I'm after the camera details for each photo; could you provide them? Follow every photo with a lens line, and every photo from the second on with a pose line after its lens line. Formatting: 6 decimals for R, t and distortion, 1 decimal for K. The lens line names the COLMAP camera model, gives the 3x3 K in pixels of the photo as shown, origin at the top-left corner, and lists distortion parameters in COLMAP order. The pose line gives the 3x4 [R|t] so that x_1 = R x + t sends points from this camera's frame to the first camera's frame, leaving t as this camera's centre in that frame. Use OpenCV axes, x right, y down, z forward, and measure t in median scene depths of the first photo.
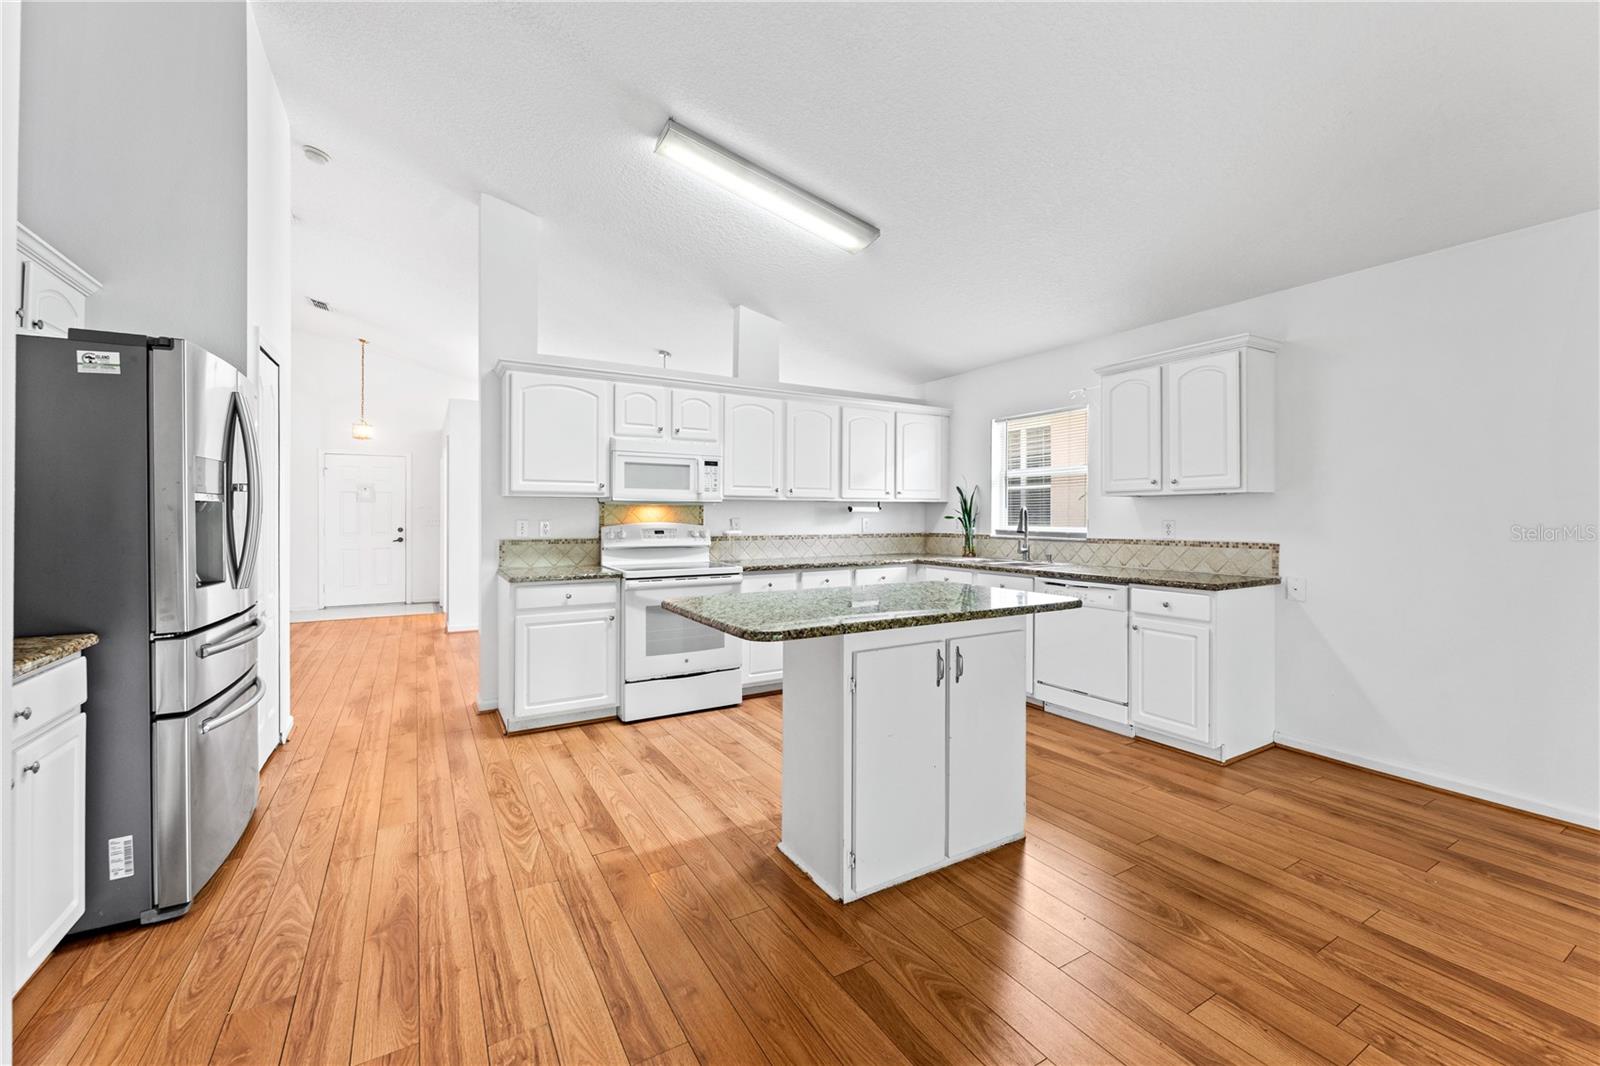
lens RADIAL K [[661.7, 0, 819.3], [0, 661.7, 516.4], [0, 0, 1]] dist [0.000259, -0.000044]
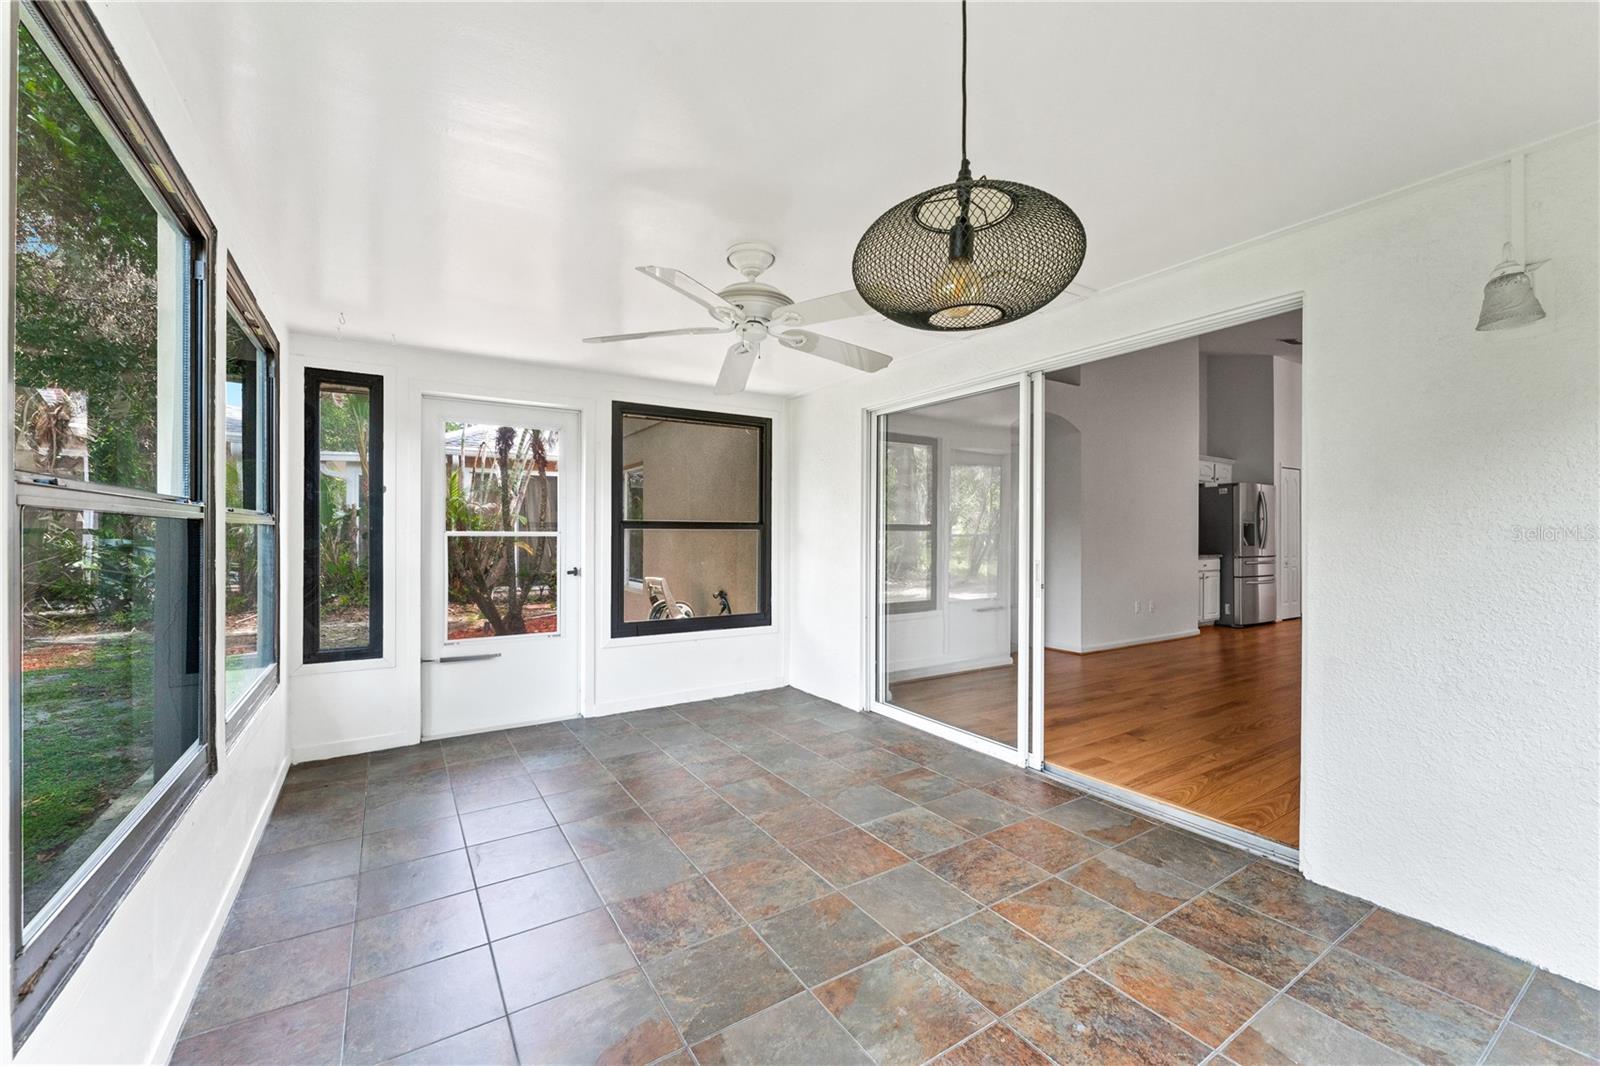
lens RADIAL K [[641.9, 0, 800.7], [0, 641.9, 530.0], [0, 0, 1]] dist [-0.002162, -0.000156]
pose [[0.005030, -0.006832, -0.999964, 1.463122], [-0.002669, 0.999973, -0.006846, 0.025726], [0.999984, 0.002704, 0.005011, -0.841907]]
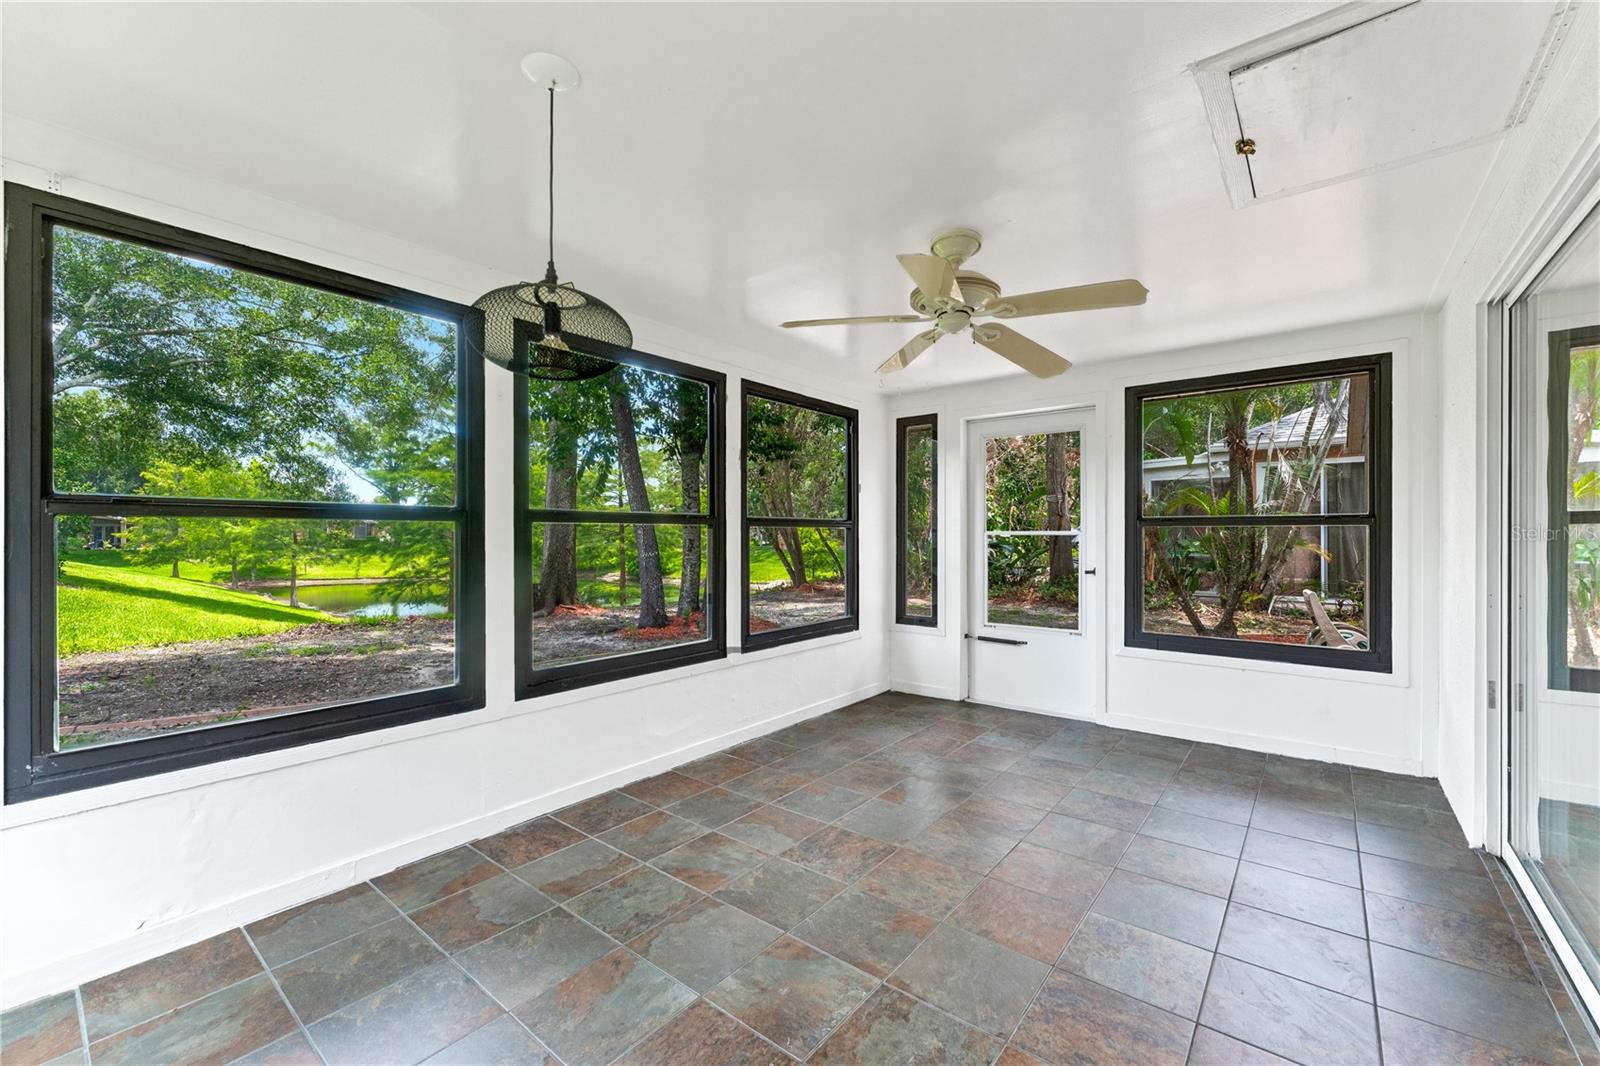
lens RADIAL K [[651.5, 0, 800.0], [0, 651.5, 533.0], [0, 0, 1]] dist [-0.000793, -0.000690]
pose [[-0.947887, -0.002469, -0.318596, 1.177522], [-0.001964, 0.999996, -0.001908, 0.029114], [0.318600, -0.001183, -0.947889, -0.359810]]
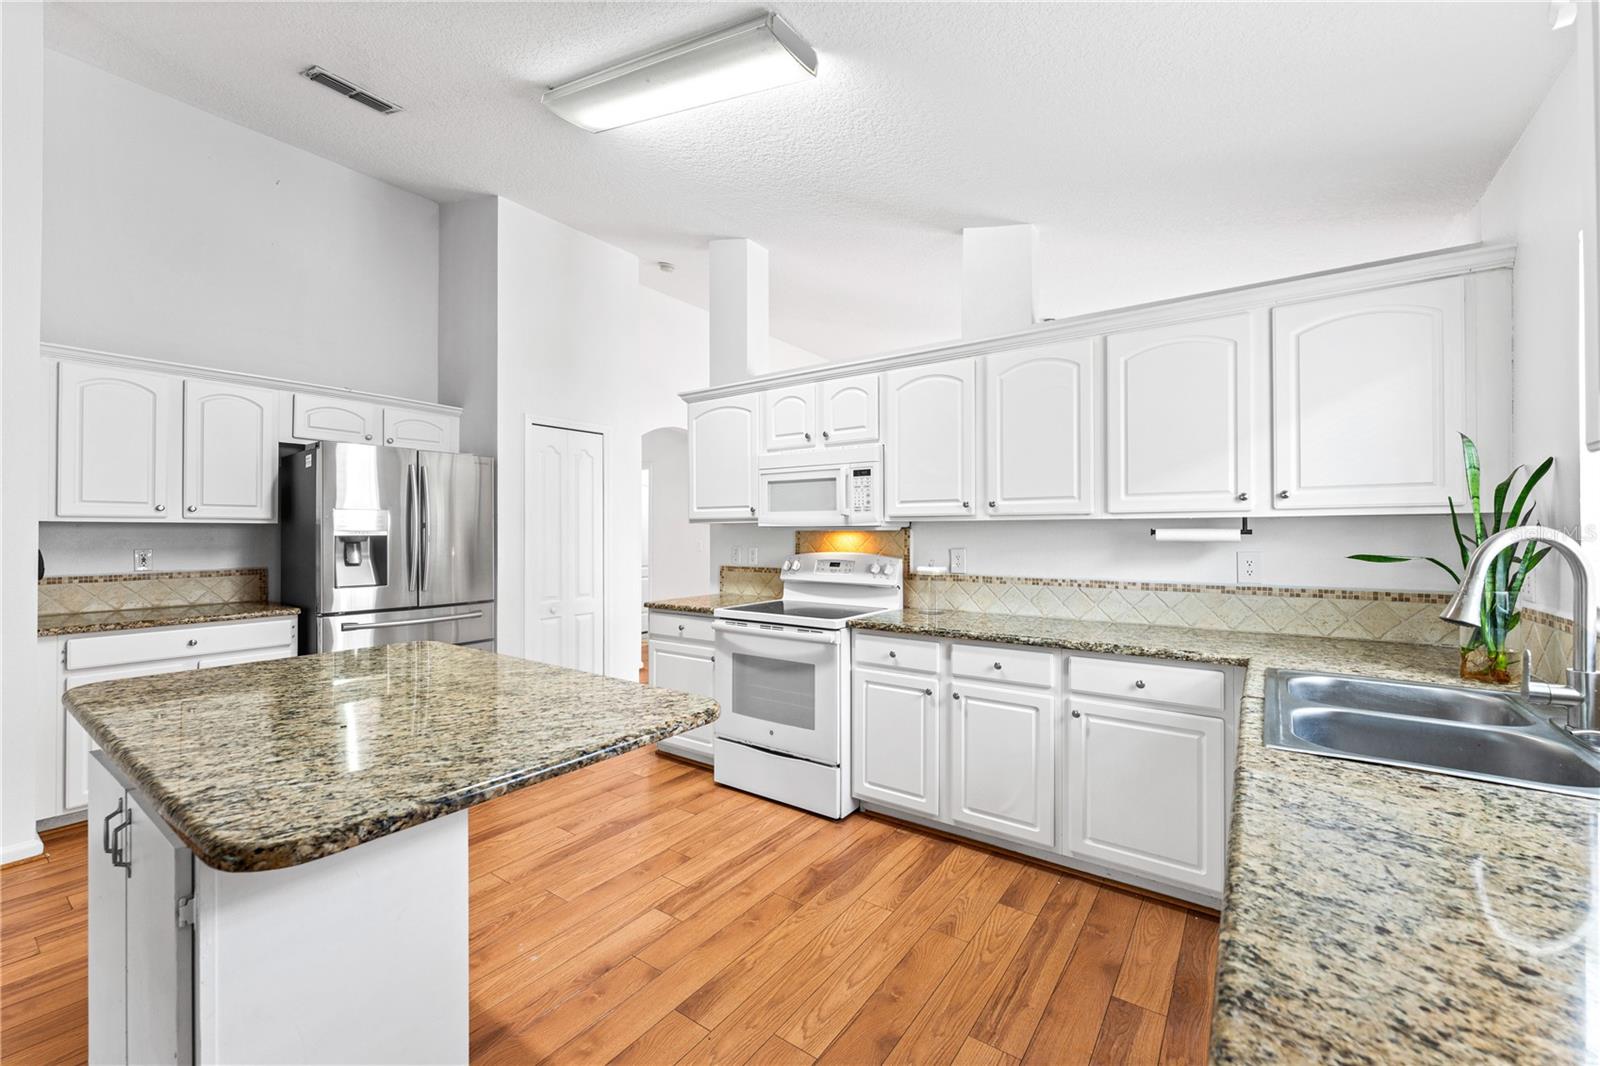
lens RADIAL K [[641.9, 0, 800.7], [0, 641.9, 530.0], [0, 0, 1]] dist [-0.002162, -0.000156]
pose [[0.379627, -0.005656, -0.925122, 0.524242], [0.000001, 0.999981, -0.006114, -0.014828], [0.925140, 0.002320, 0.379620, 0.768069]]
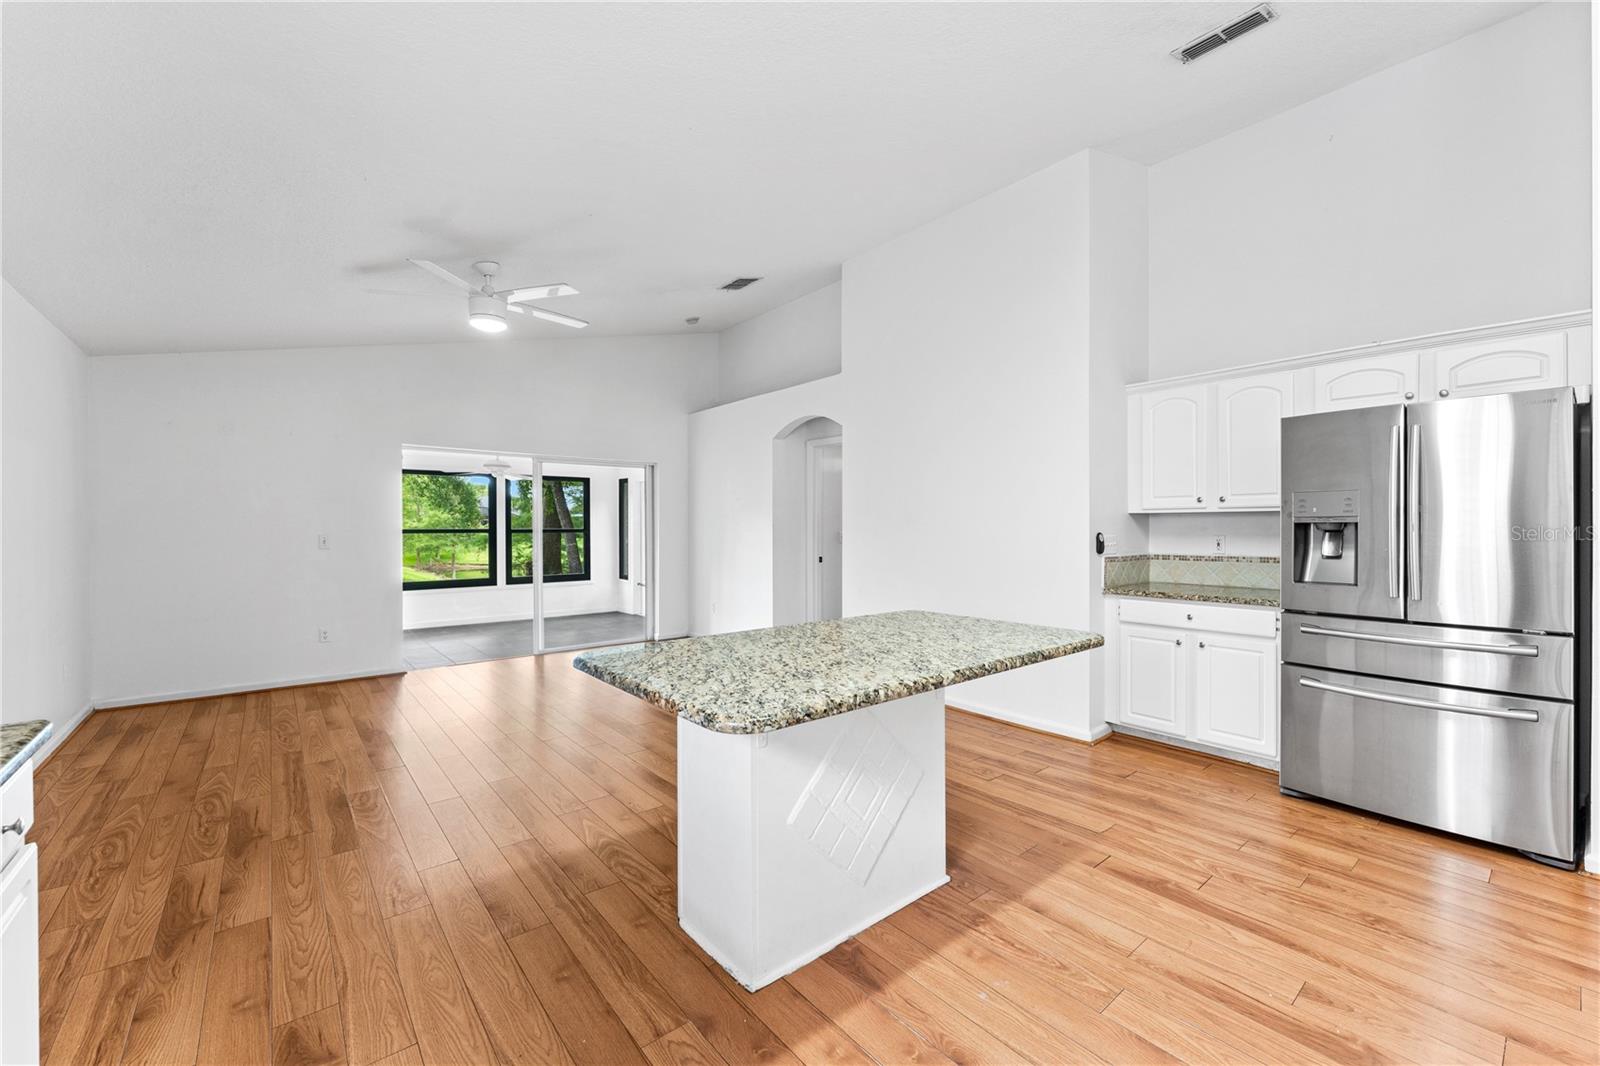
lens RADIAL K [[642.9, 0, 817.1], [0, 642.9, 527.8], [0, 0, 1]] dist [-0.000564, 0.000282]
pose [[-0.989379, 0.001422, -0.145352, 0.164556], [0.000963, 0.999994, 0.003224, -0.009572], [0.145356, 0.003050, -0.989375, 1.182424]]
